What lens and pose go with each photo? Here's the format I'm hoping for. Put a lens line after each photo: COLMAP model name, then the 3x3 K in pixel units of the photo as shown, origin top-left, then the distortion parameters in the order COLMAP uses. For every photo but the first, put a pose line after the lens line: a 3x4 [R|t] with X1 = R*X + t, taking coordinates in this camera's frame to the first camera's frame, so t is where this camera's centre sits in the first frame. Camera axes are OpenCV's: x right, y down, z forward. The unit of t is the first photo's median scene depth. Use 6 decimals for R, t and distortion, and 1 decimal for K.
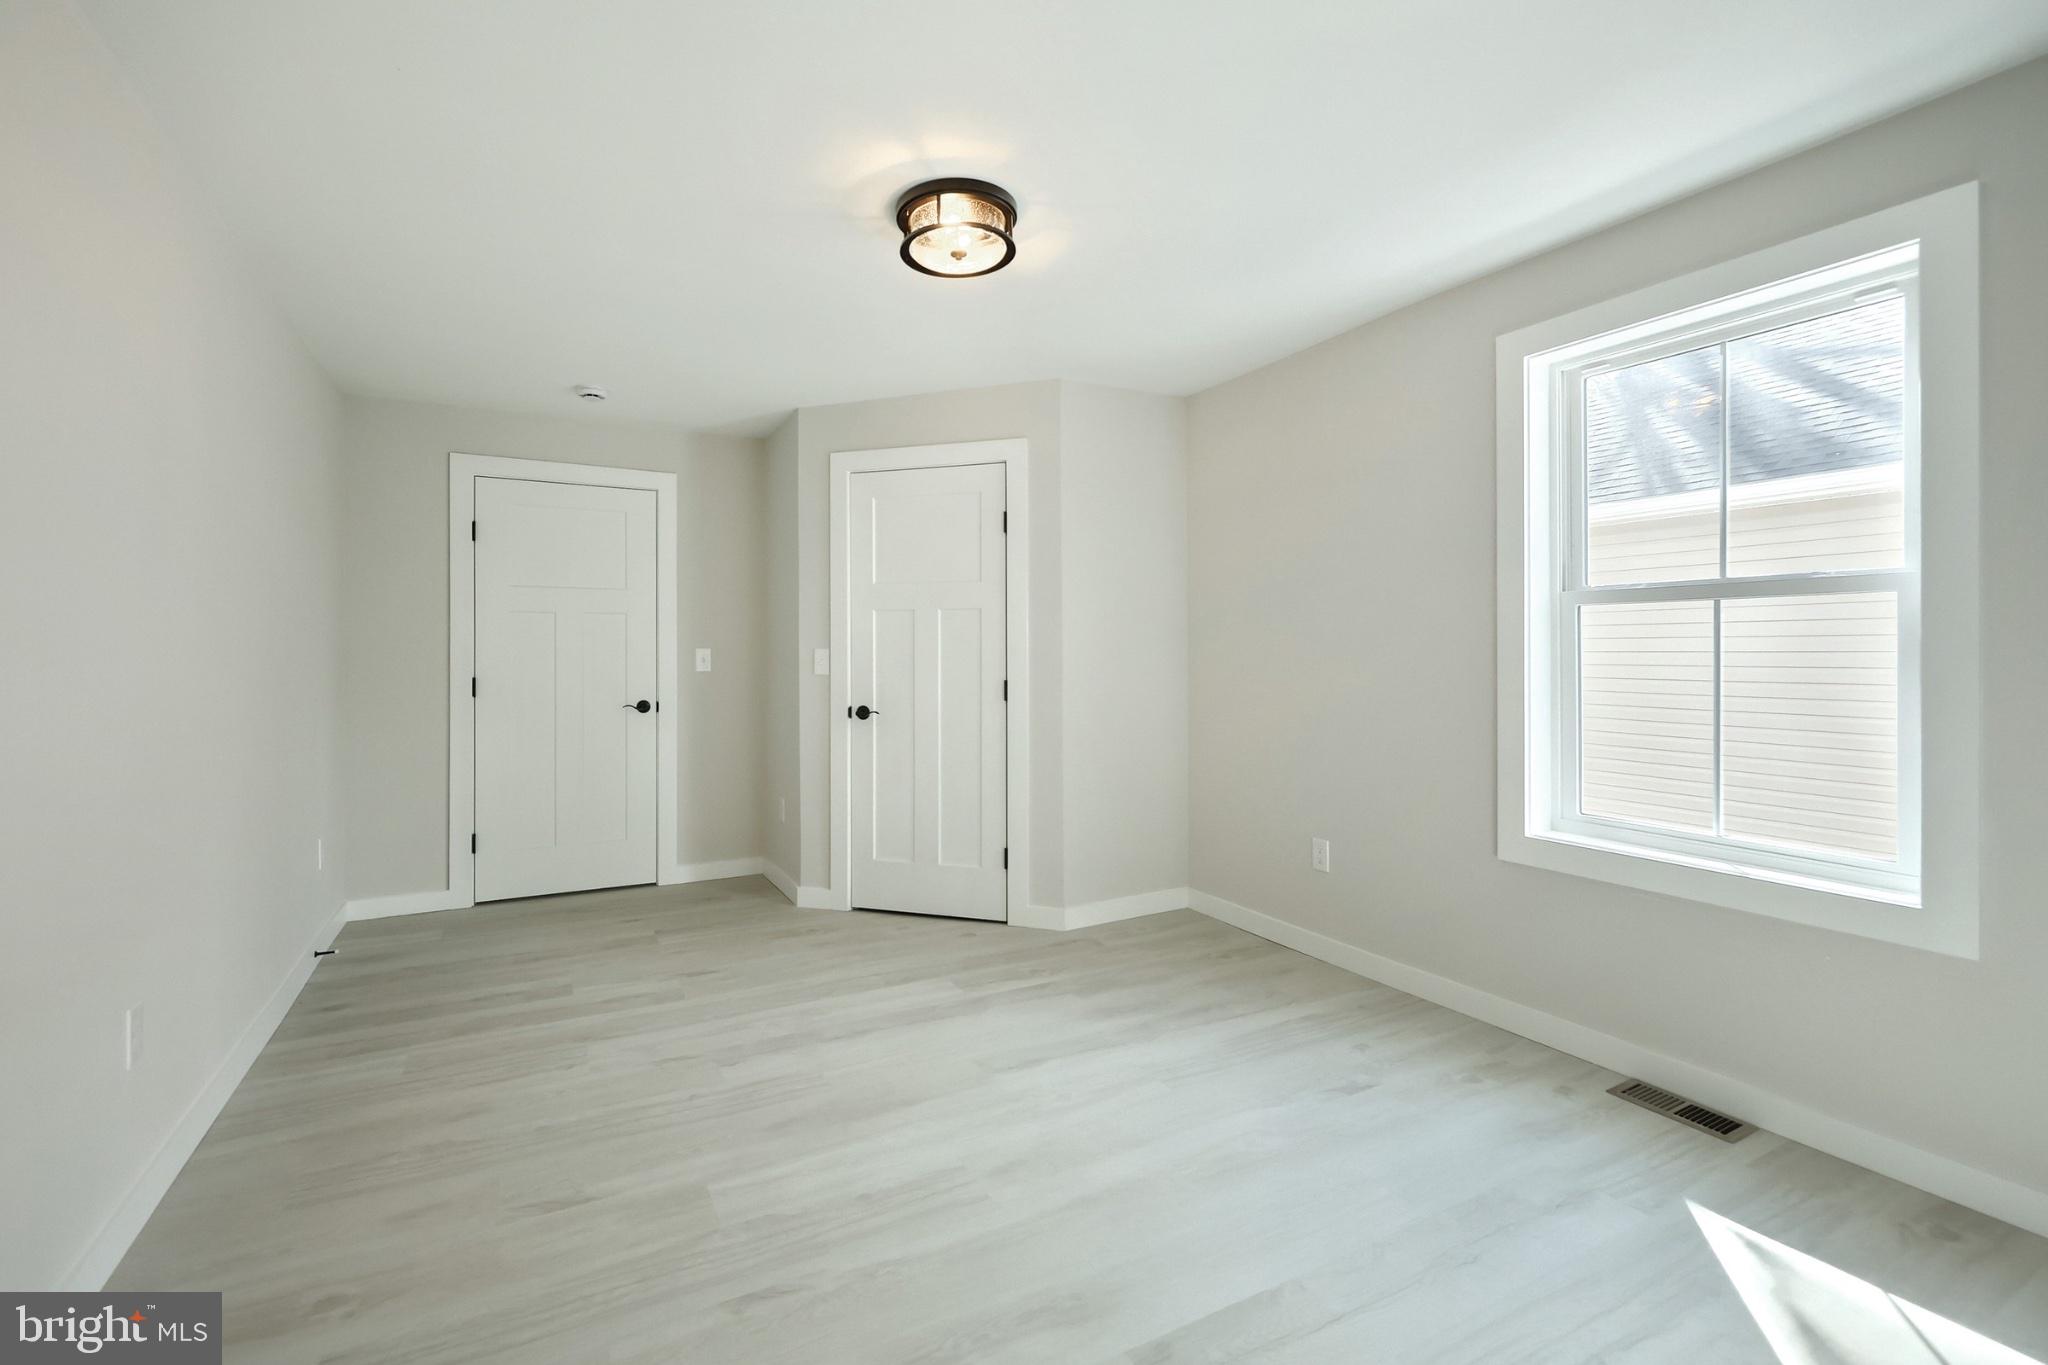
lens RADIAL K [[831.9, 0, 993.4], [0, 831.9, 674.0], [0, 0, 1]] dist [0.000564, 0.000179]
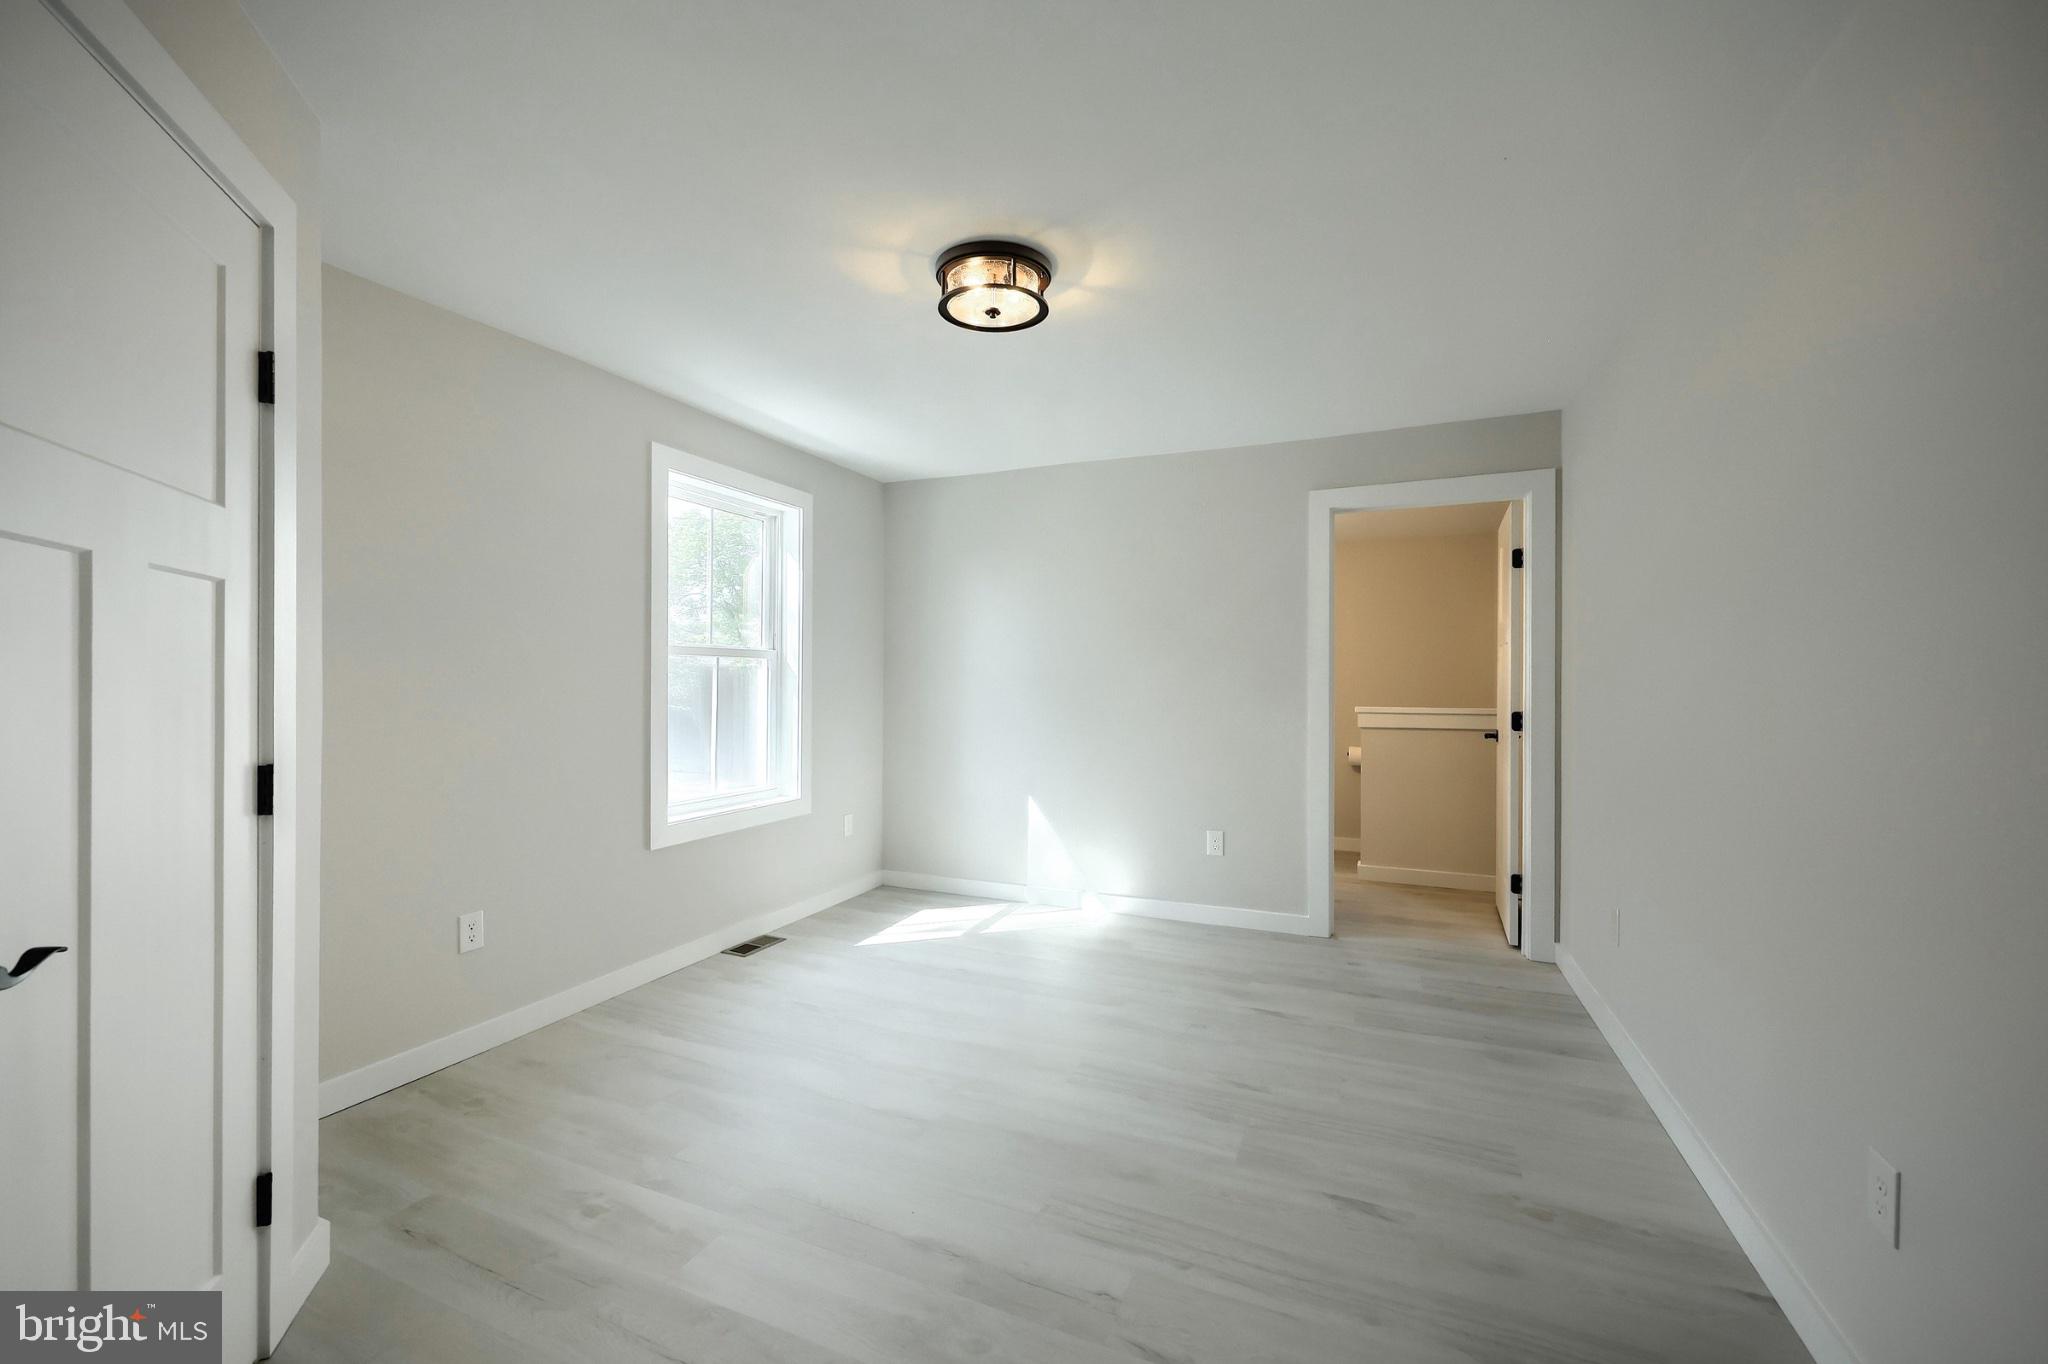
lens RADIAL K [[831.9, 0, 993.4], [0, 831.9, 673.5], [0, 0, 1]] dist [0.000564, 0.000179]
pose [[-0.590215, 0.007010, 0.807216, -0.876557], [0.014113, 0.999899, 0.001636, -0.049519], [-0.807123, 0.012358, -0.590254, 1.577141]]
